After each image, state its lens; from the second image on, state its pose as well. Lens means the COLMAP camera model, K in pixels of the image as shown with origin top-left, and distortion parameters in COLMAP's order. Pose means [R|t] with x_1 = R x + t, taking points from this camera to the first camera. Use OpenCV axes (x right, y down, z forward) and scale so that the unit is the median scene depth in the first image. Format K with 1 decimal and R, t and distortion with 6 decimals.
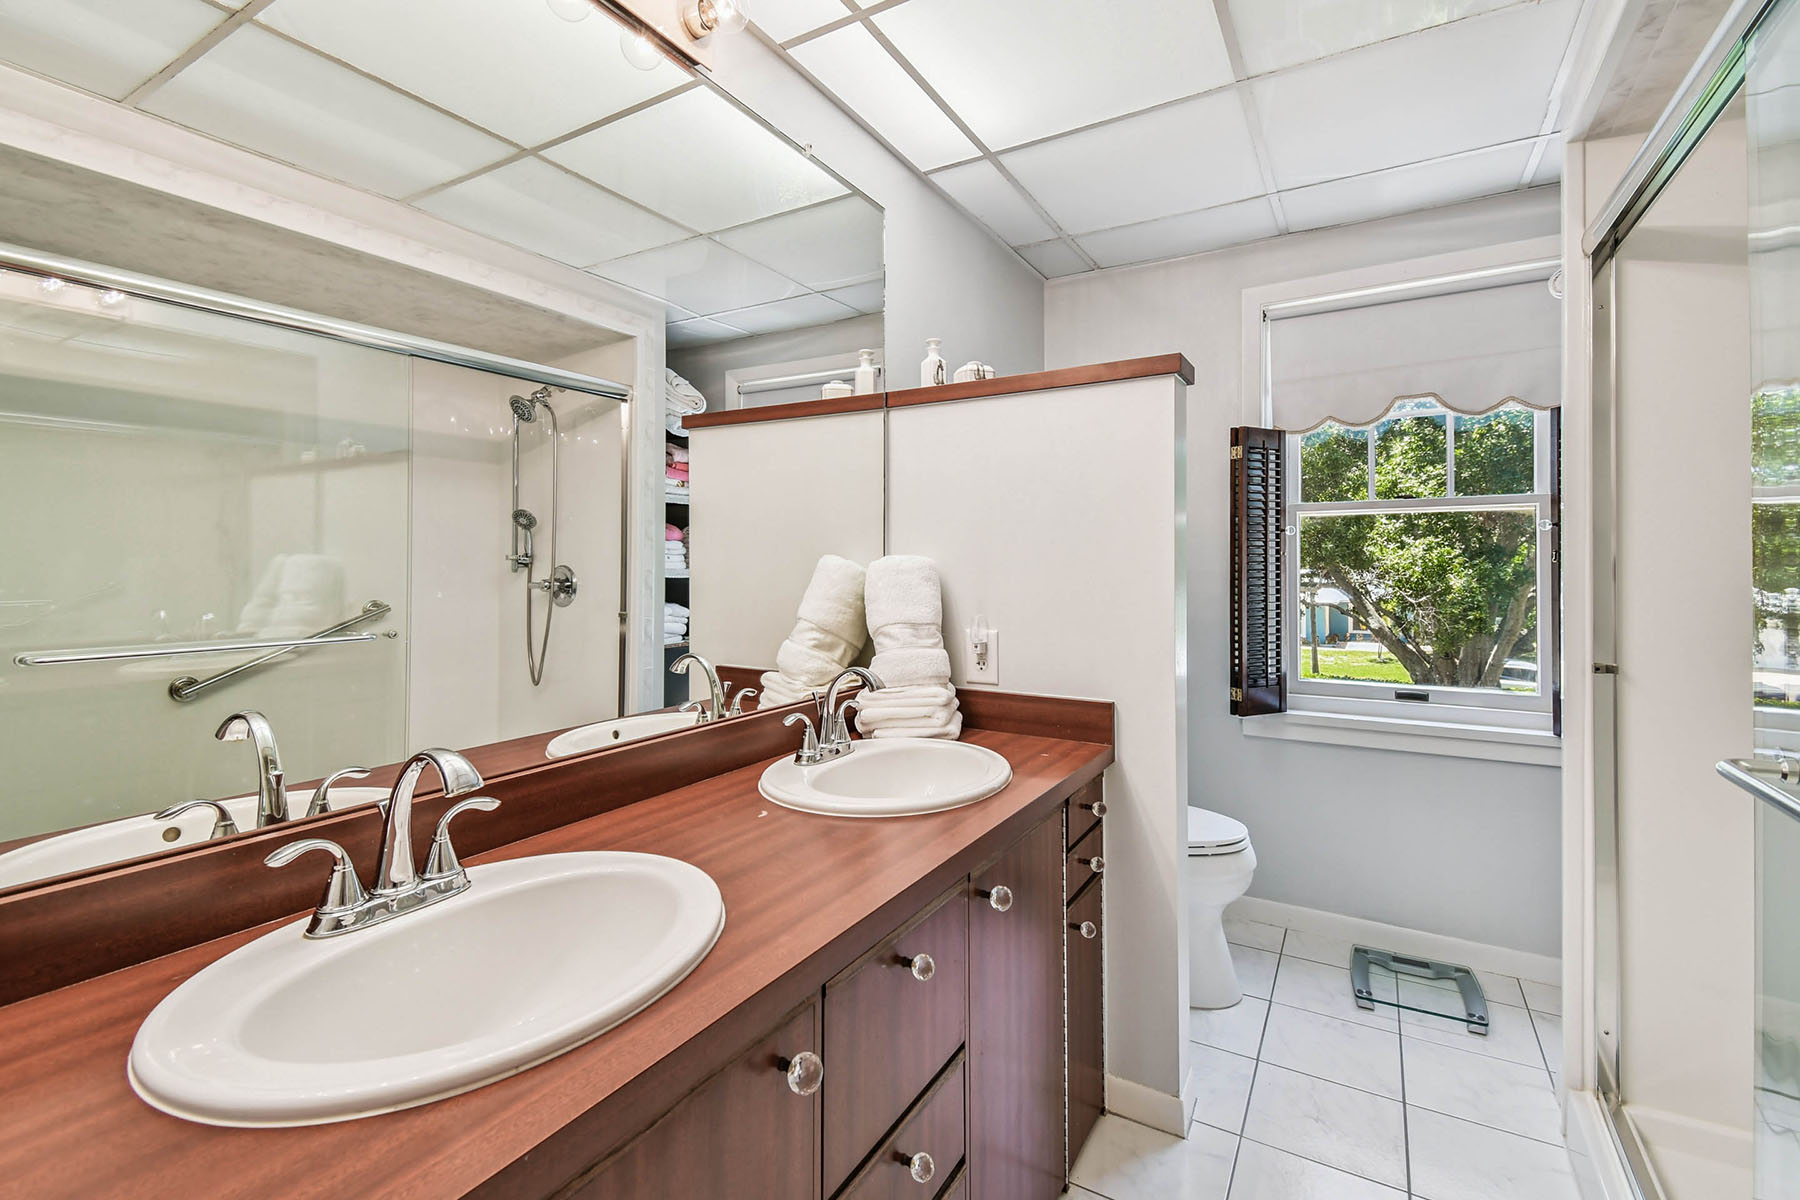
lens RADIAL K [[805.0, 0, 896.2], [0, 805.0, 564.5], [0, 0, 1]] dist [0.048990, -0.021488]
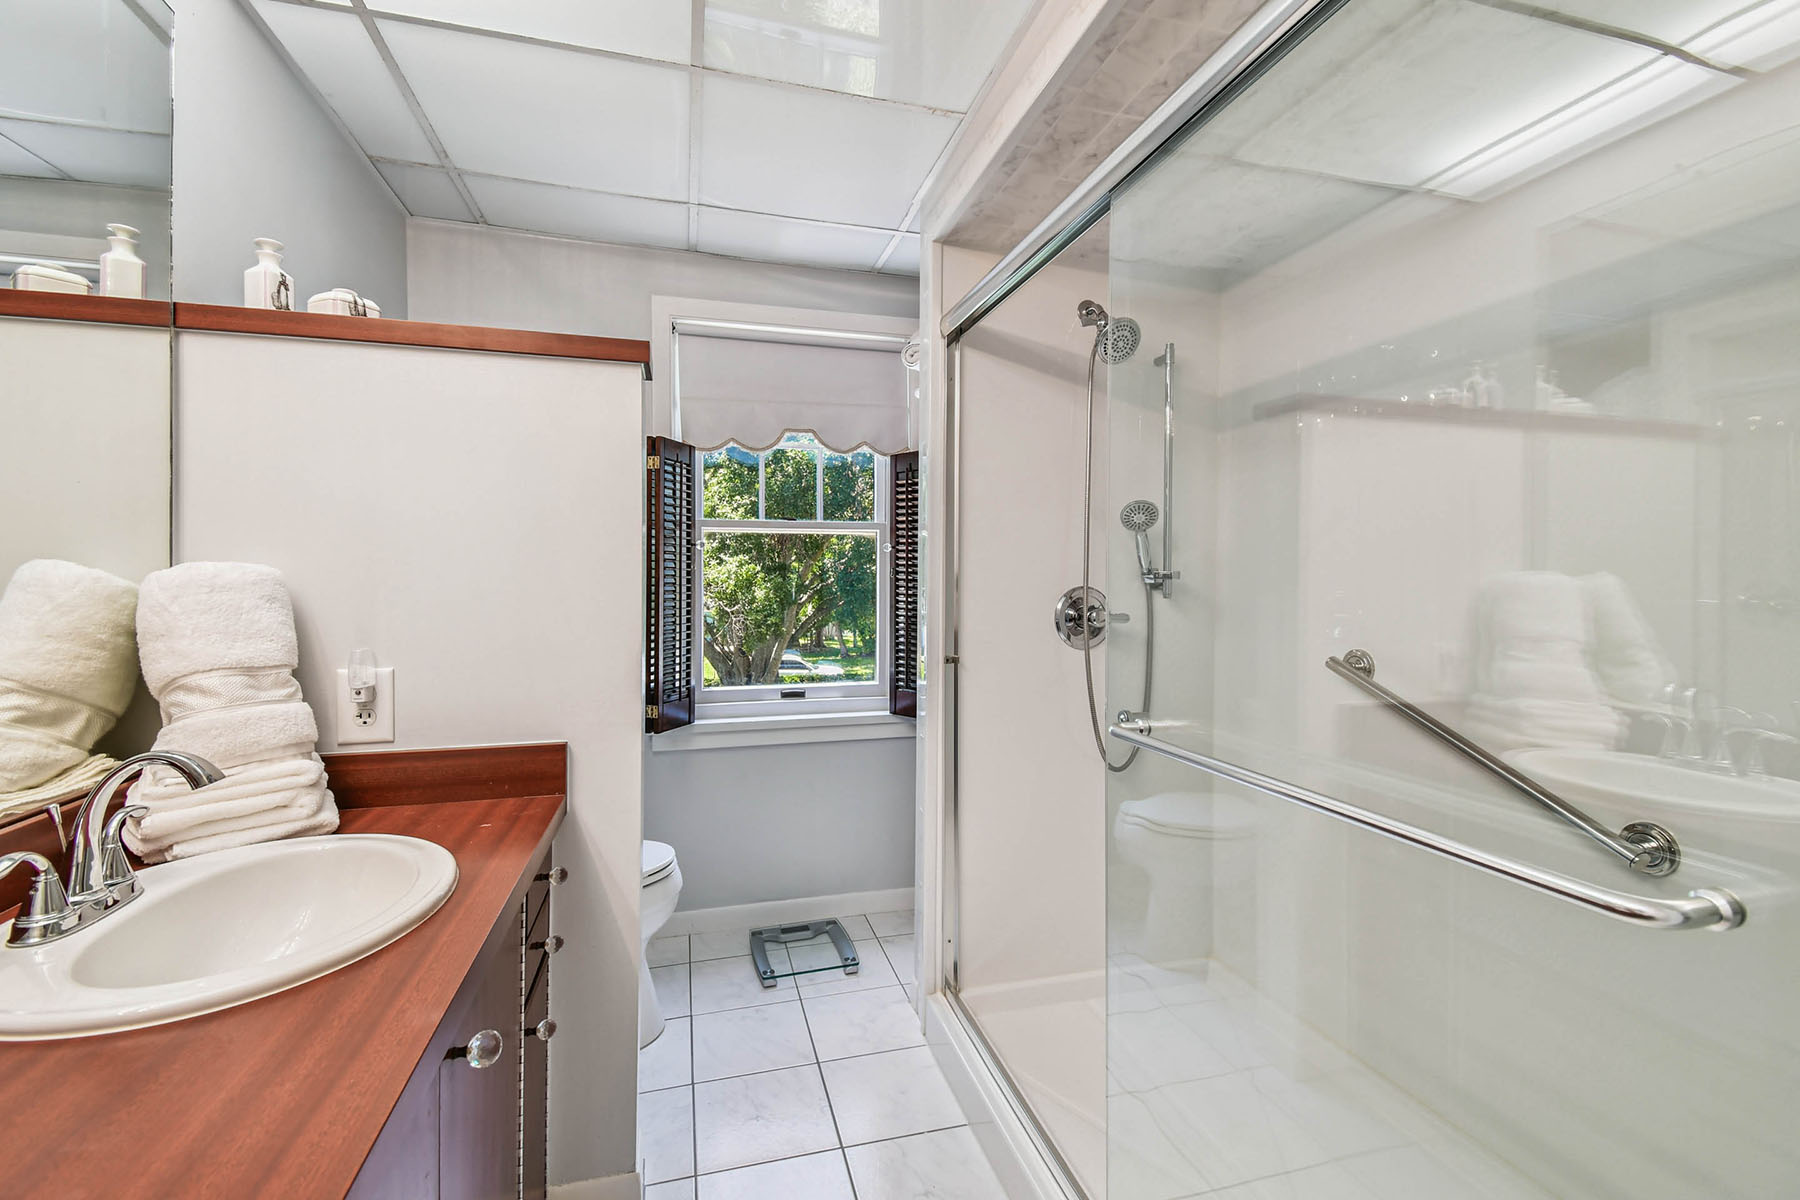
lens RADIAL K [[794.8, 0, 904.1], [0, 794.8, 588.0], [0, 0, 1]] dist [0.054287, -0.028692]
pose [[0.695772, -0.005468, 0.718242, -0.071716], [-0.003688, 0.999931, 0.011185, -0.000167], [-0.718253, -0.010431, 0.695704, 0.146537]]
